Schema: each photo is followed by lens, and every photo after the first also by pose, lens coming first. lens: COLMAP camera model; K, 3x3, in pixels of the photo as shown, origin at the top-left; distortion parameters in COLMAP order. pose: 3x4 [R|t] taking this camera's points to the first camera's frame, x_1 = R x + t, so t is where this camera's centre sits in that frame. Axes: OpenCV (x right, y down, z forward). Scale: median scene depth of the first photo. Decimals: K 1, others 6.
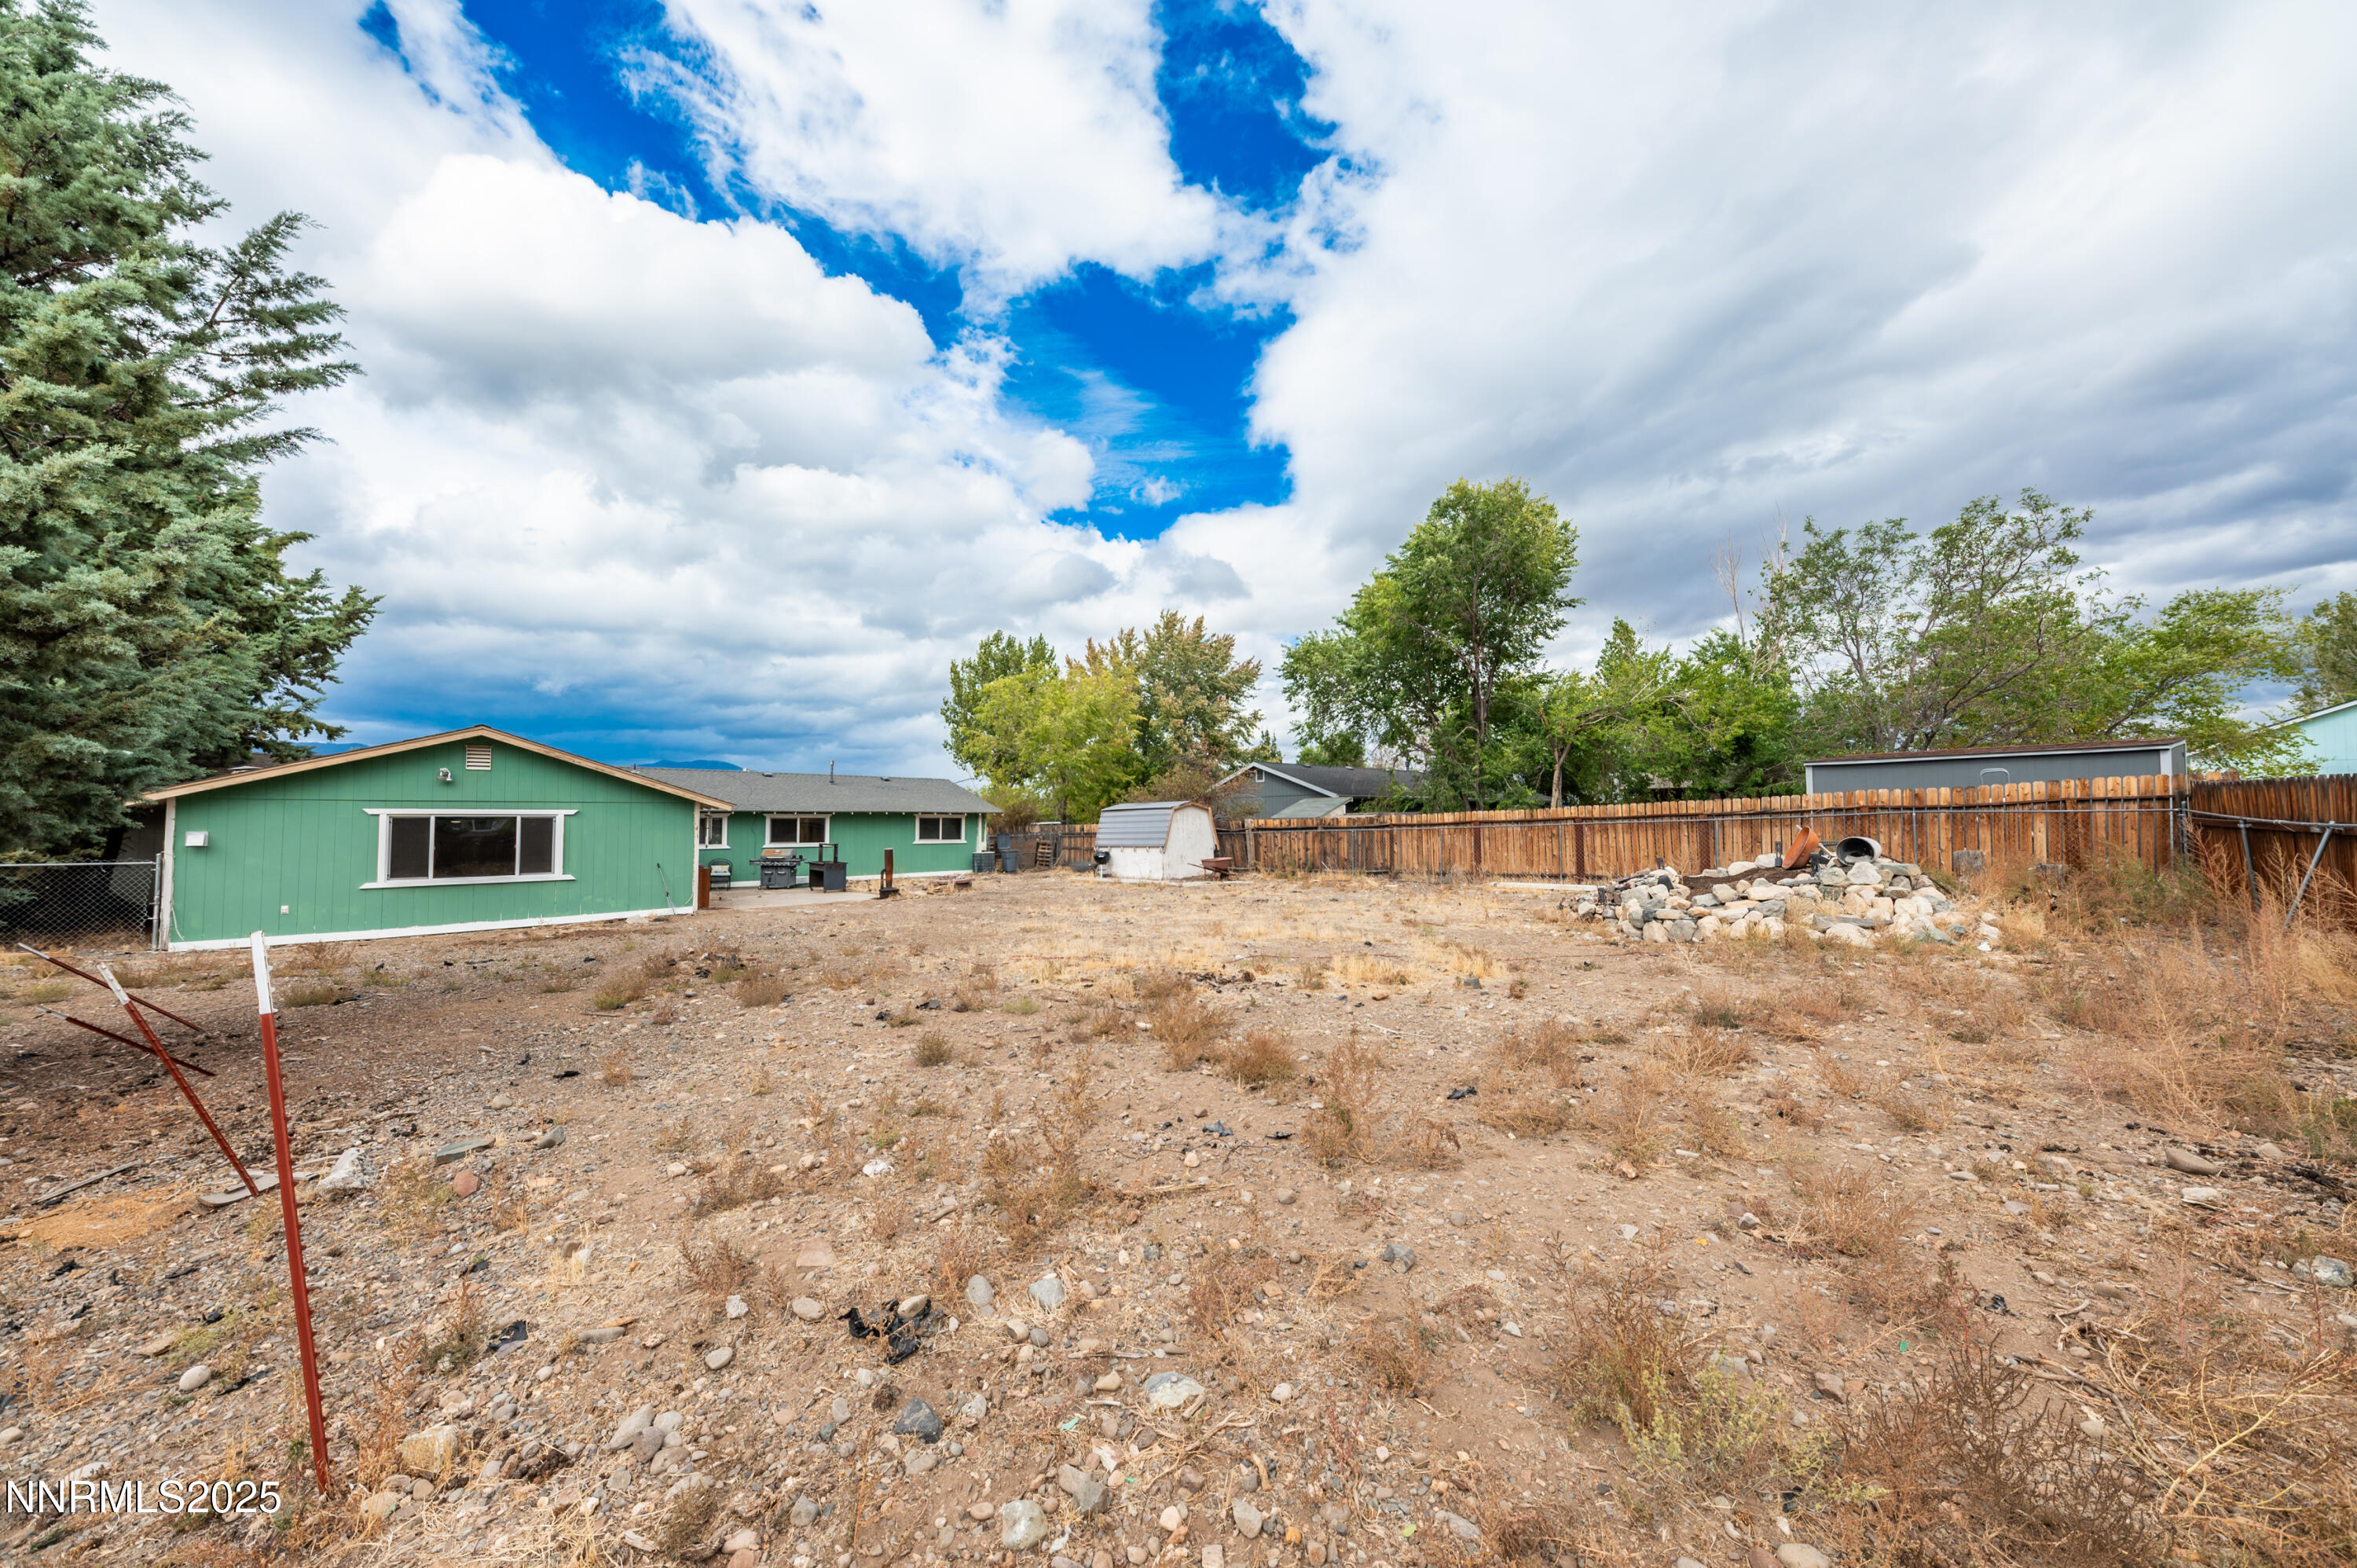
lens RADIAL K [[793.5, 0, 1179.6], [0, 793.5, 772.6], [0, 0, 1]] dist [0.000230, 0.000014]
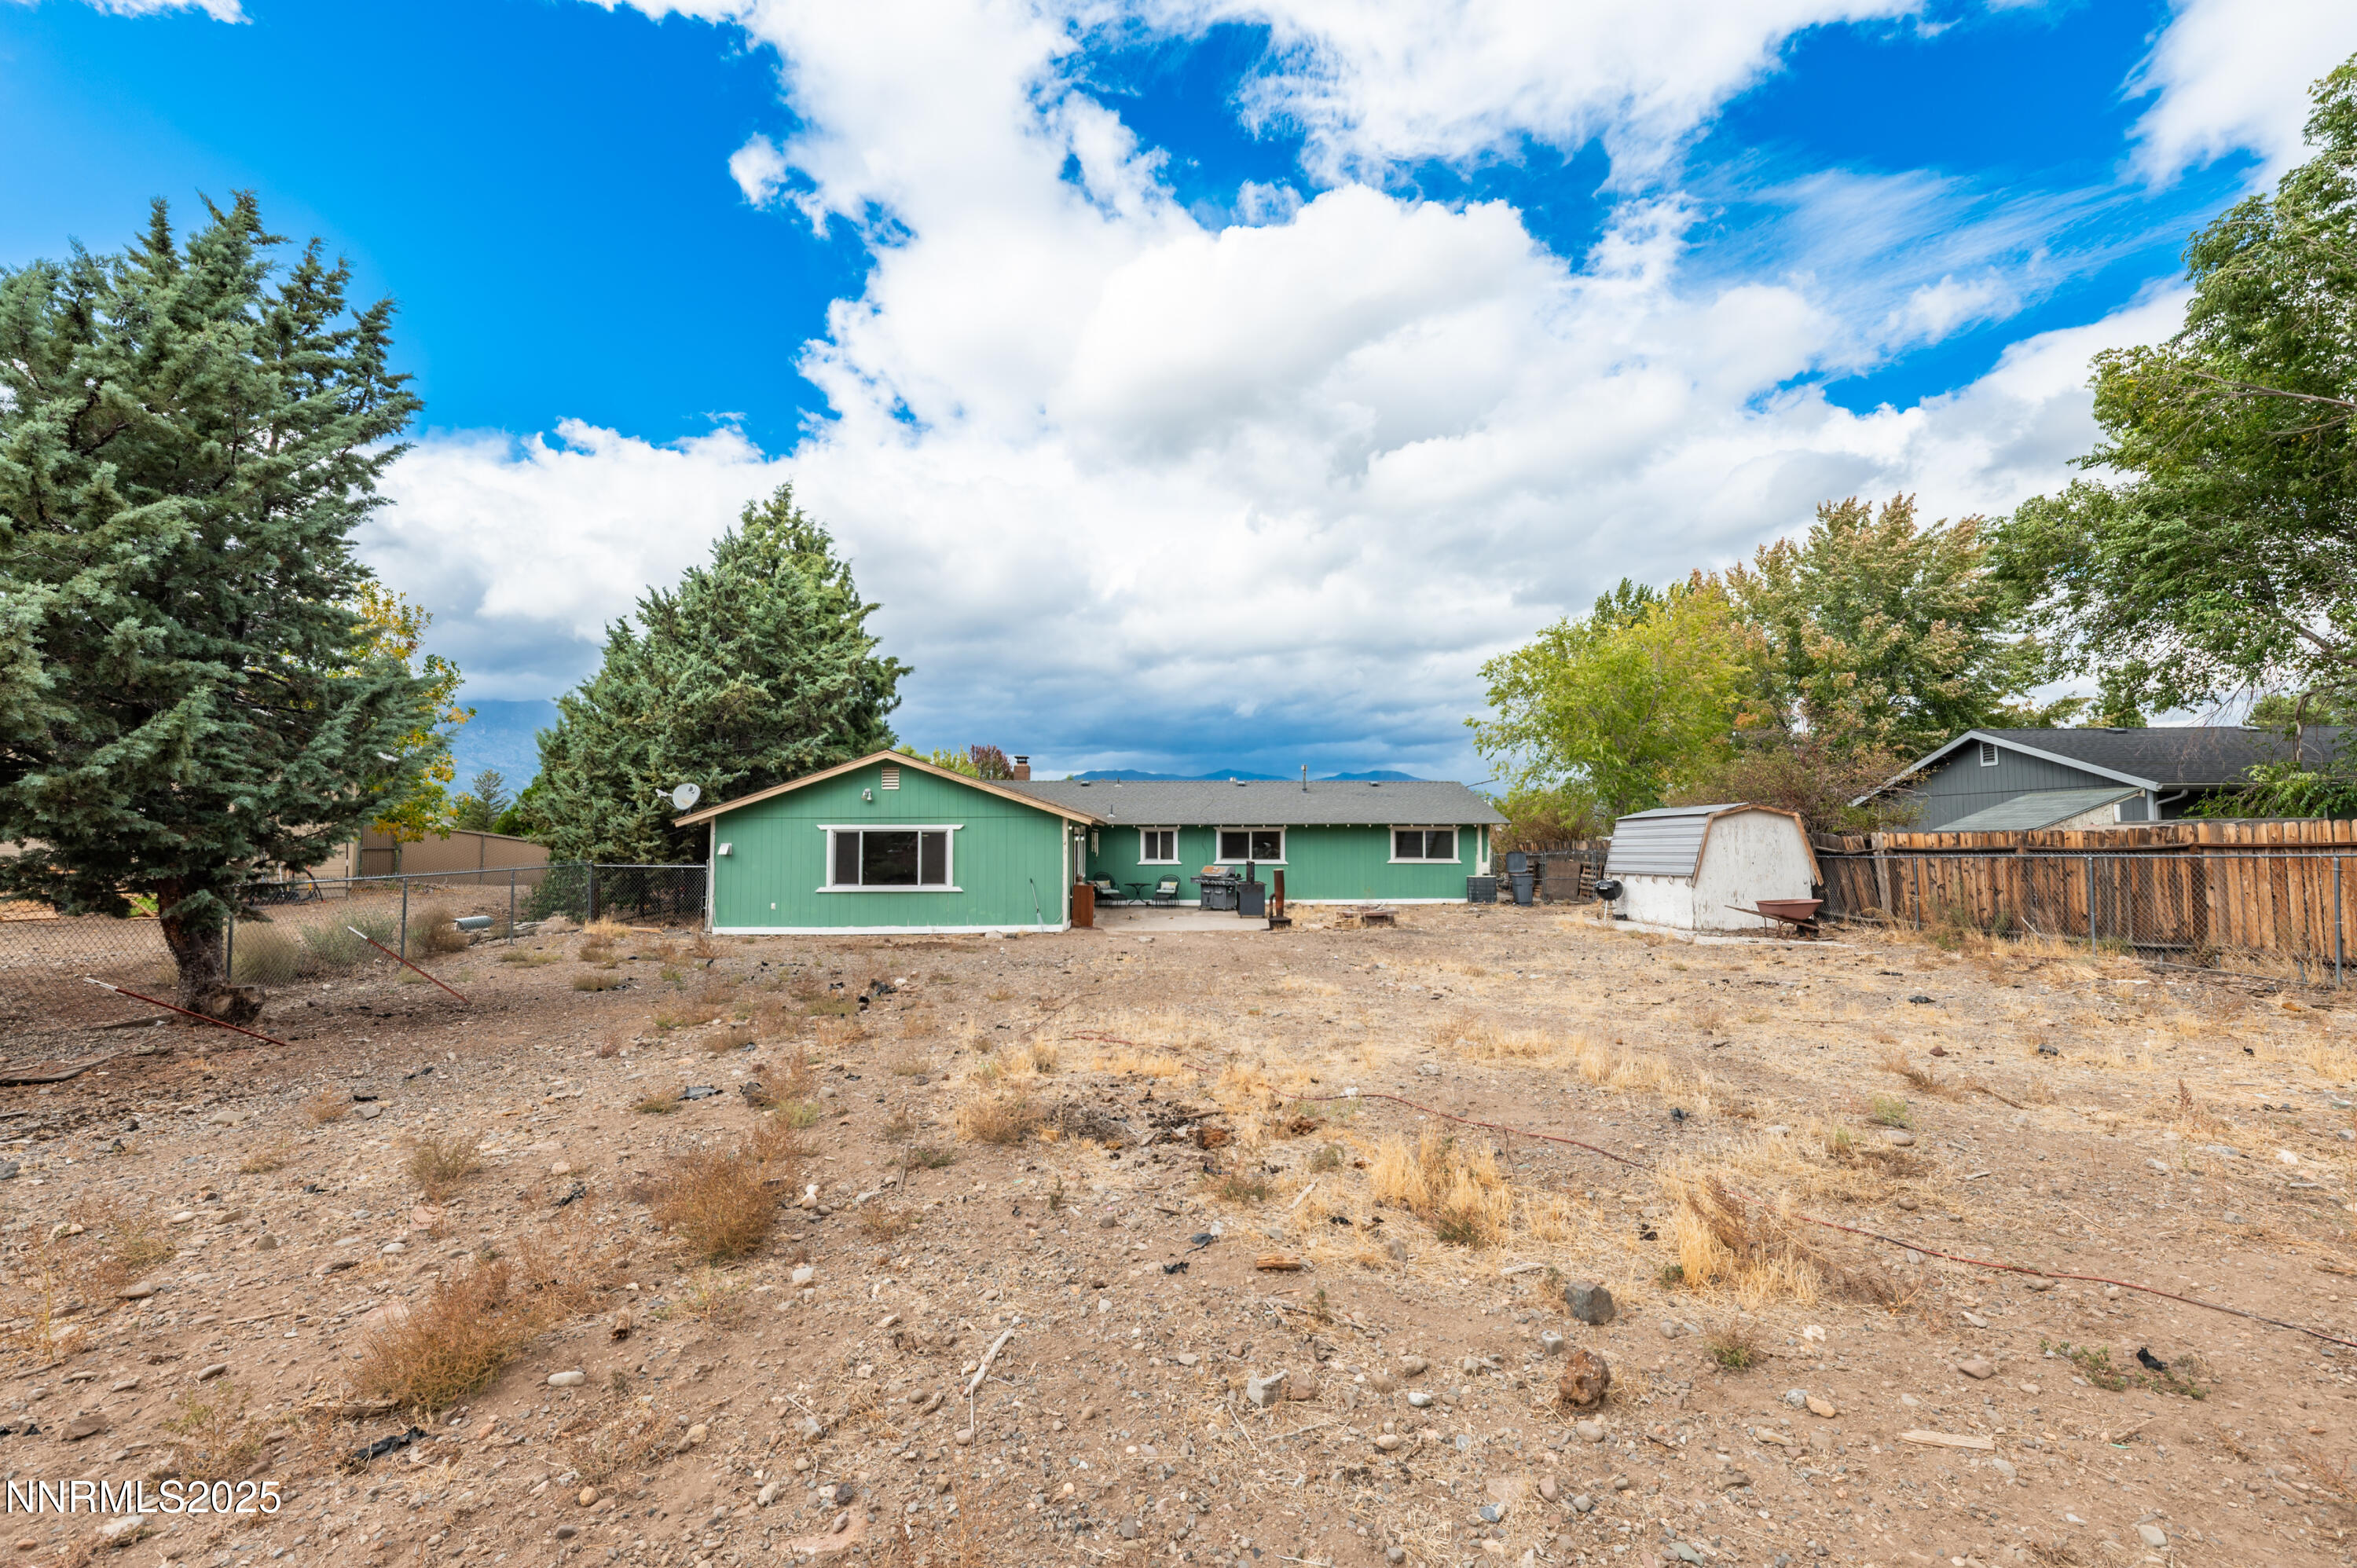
lens RADIAL K [[929.9, 0, 1184.3], [0, 929.9, 778.6], [0, 0, 1]] dist [0.000055, 0.000019]
pose [[0.728290, -0.040018, -0.684100, 0.177897], [0.041437, 0.999038, -0.014327, 0.009866], [0.684015, -0.017913, 0.729248, 0.189551]]
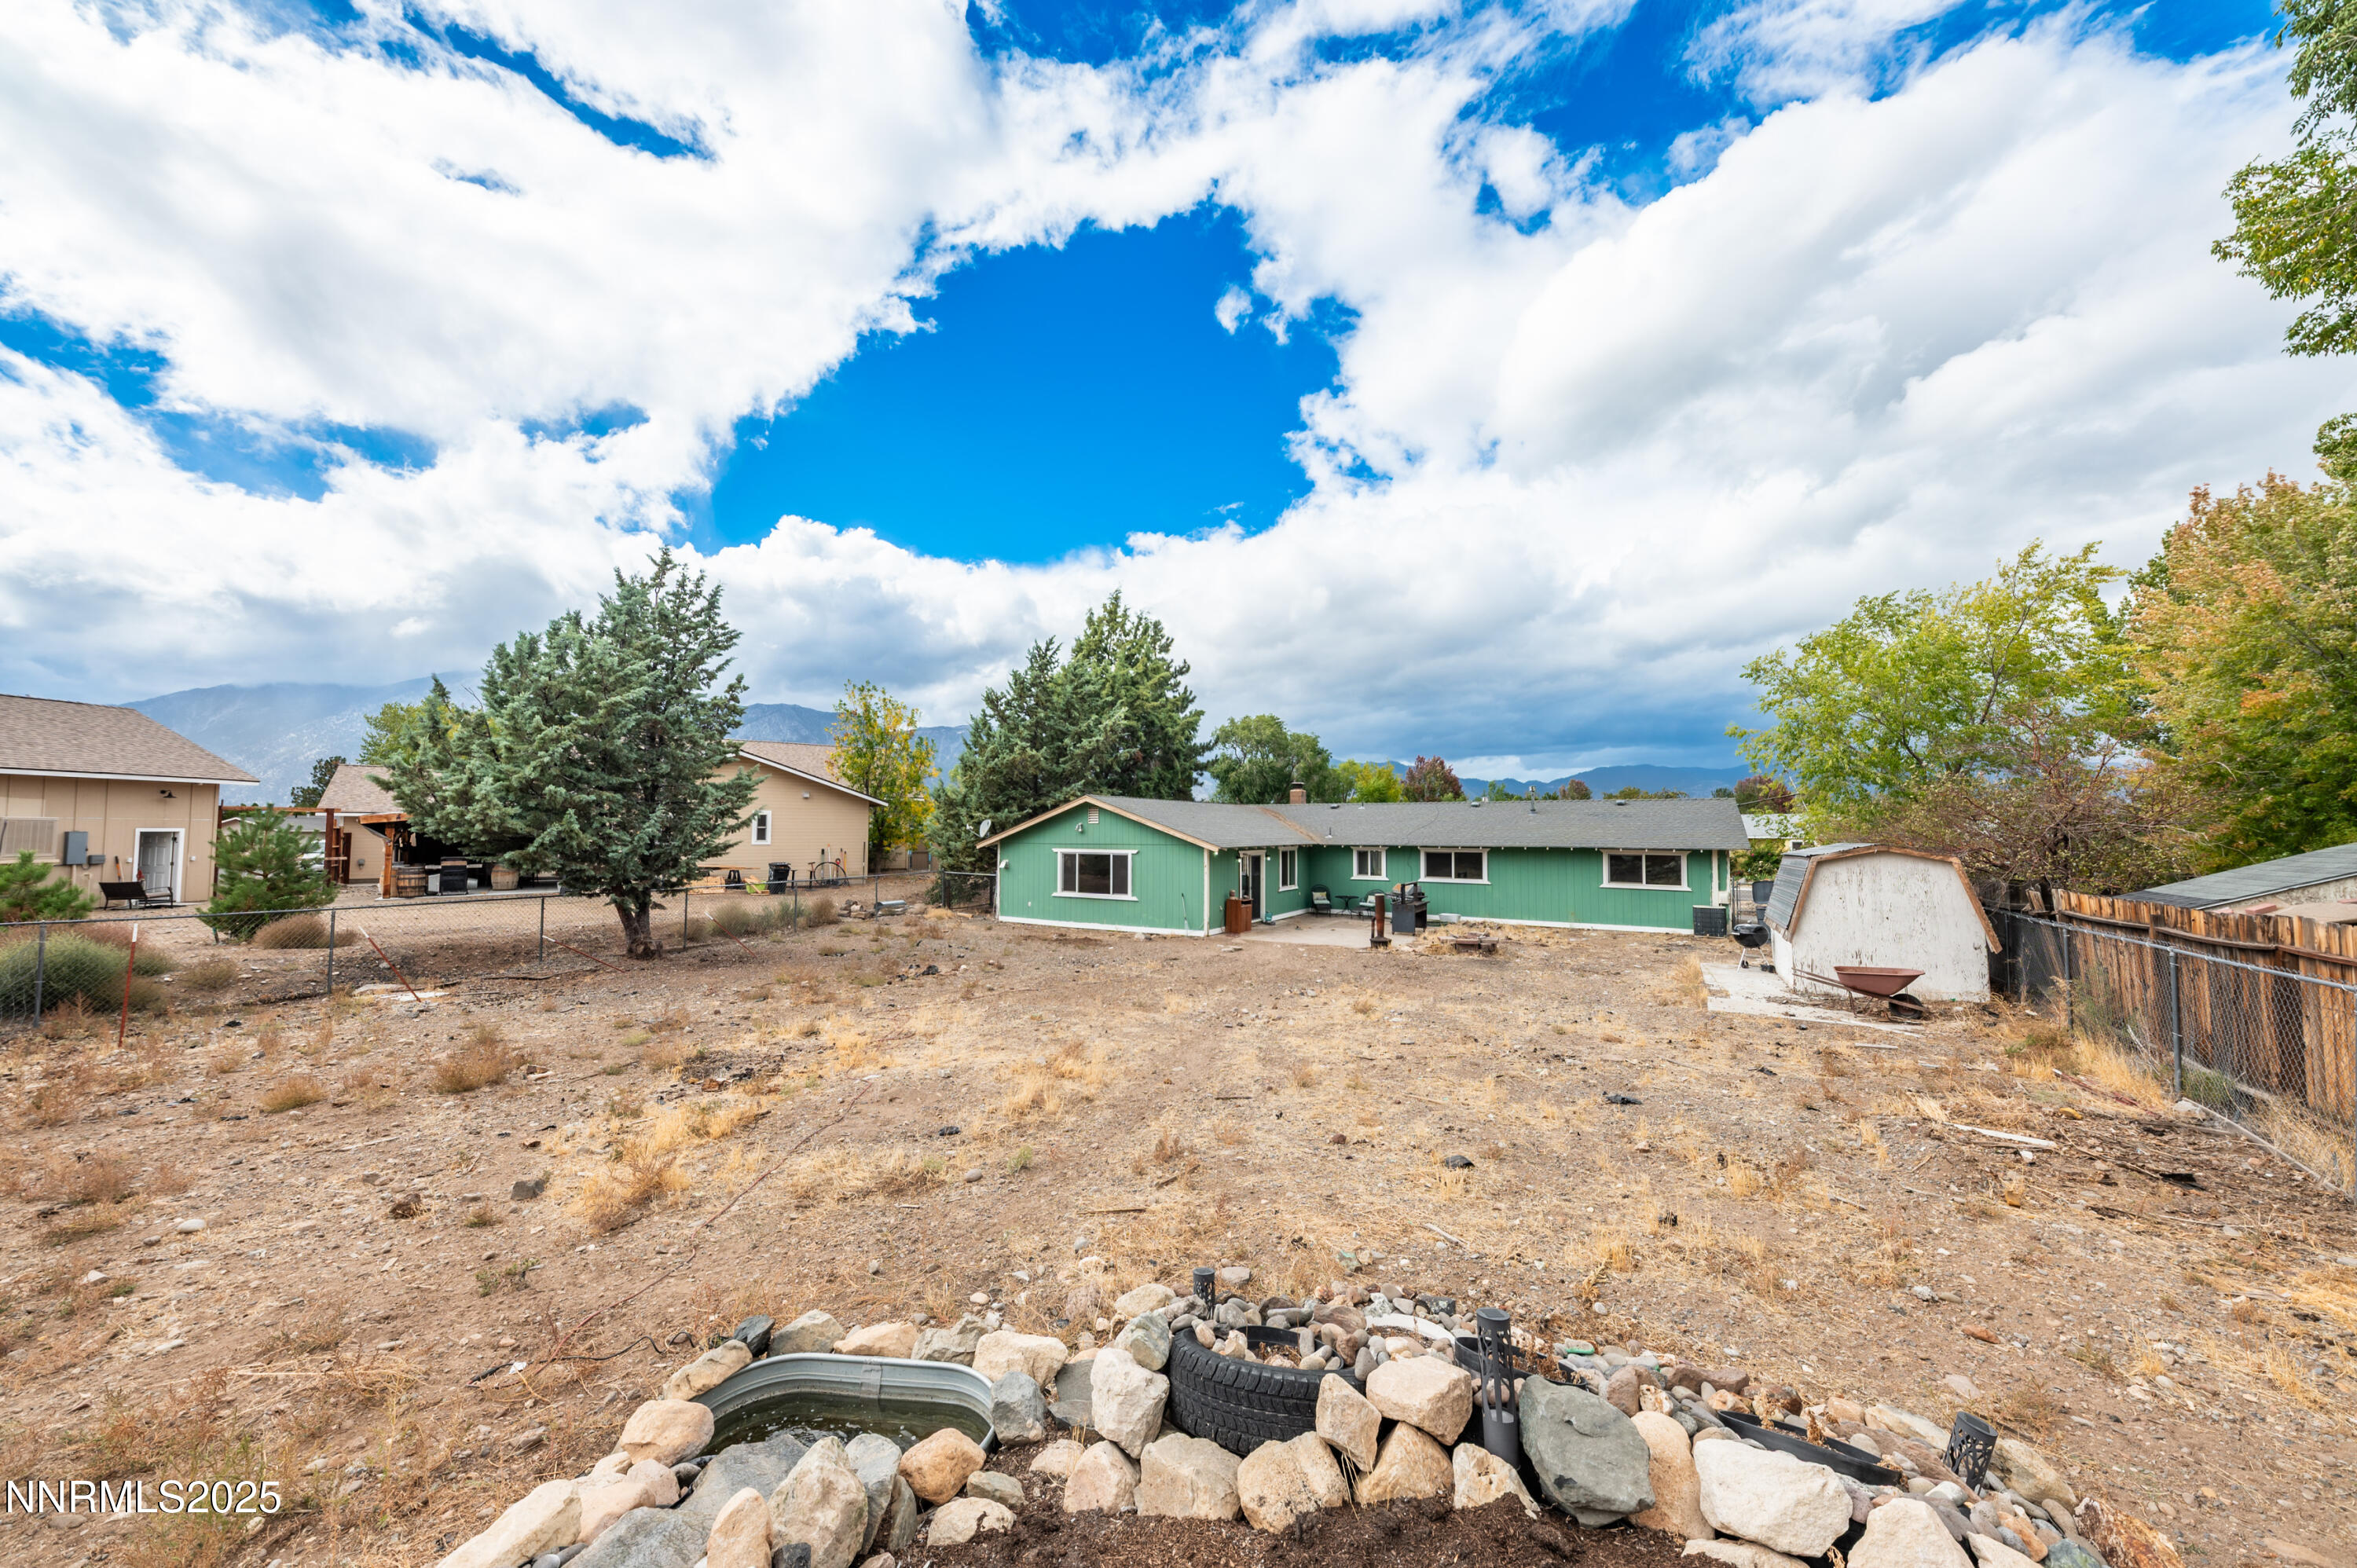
lens RADIAL K [[820.2, 0, 1171.0], [0, 820.2, 791.4], [0, 0, 1]] dist [0.006904, -0.000003]
pose [[0.212658, -0.040983, -0.976267, 0.397222], [0.059451, 0.997812, -0.028938, -0.006182], [0.975316, -0.051886, 0.214629, 0.464035]]
